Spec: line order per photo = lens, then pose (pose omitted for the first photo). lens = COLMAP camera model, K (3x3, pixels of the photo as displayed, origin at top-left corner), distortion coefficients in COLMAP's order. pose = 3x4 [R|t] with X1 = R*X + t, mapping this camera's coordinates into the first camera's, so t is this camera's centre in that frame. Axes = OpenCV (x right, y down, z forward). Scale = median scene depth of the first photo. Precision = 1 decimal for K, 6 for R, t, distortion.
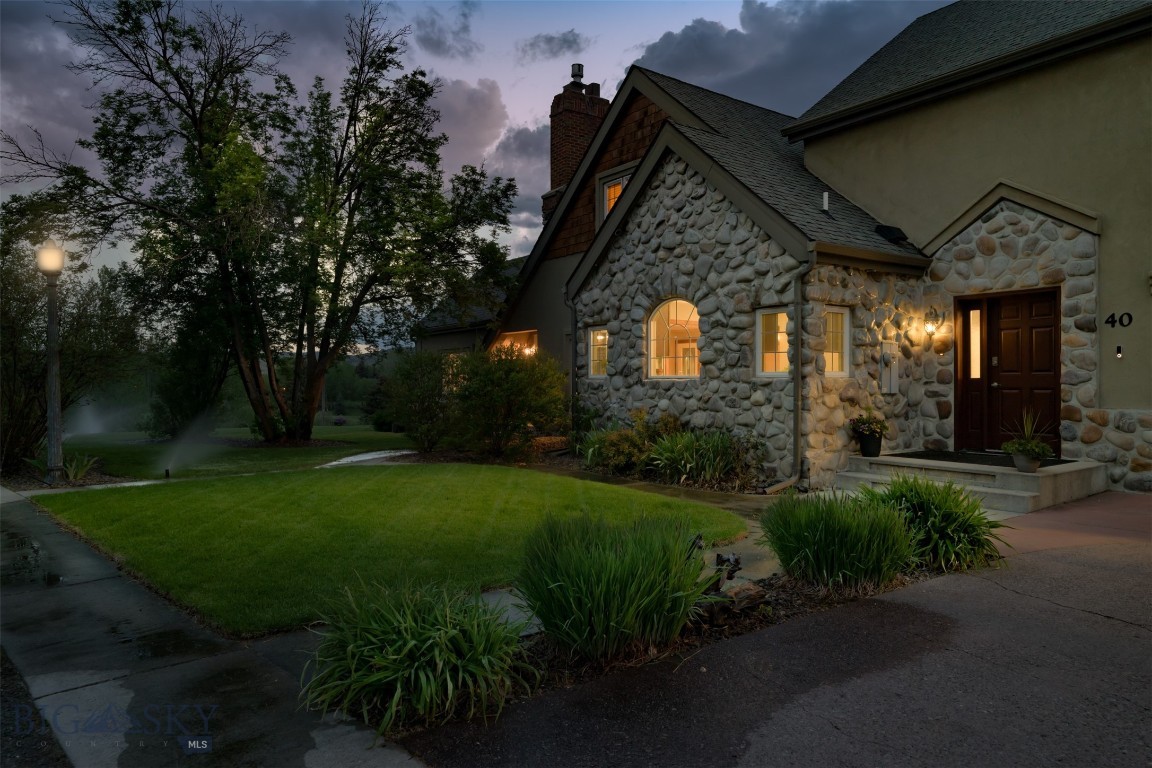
lens RADIAL K [[840.6, 0, 586.5], [0, 840.6, 383.2], [0, 0, 1]] dist [0.007535, -0.011436]
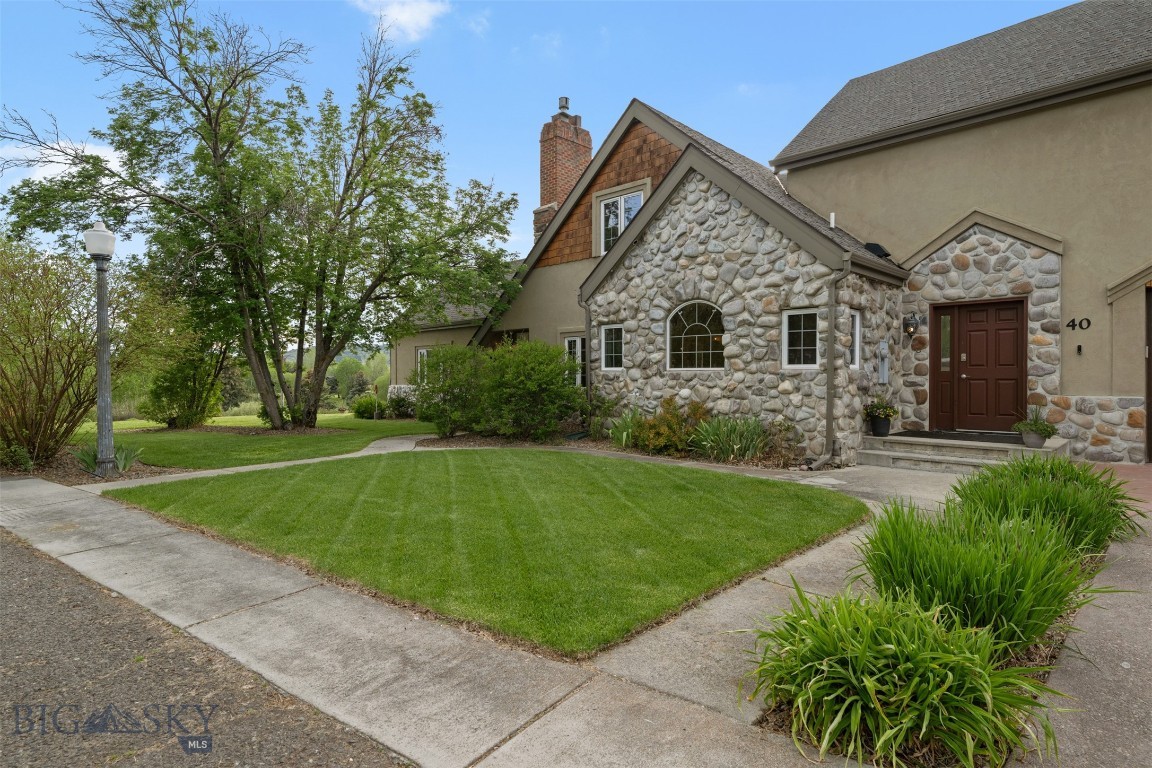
lens RADIAL K [[668.0, 0, 579.3], [0, 668.0, 383.8], [0, 0, 1]] dist [-0.000905, 0.003556]
pose [[0.982420, 0.000478, 0.186685, -0.224816], [-0.002151, 0.999959, 0.008758, 0.004975], [-0.186673, -0.009006, 0.982381, 0.135733]]
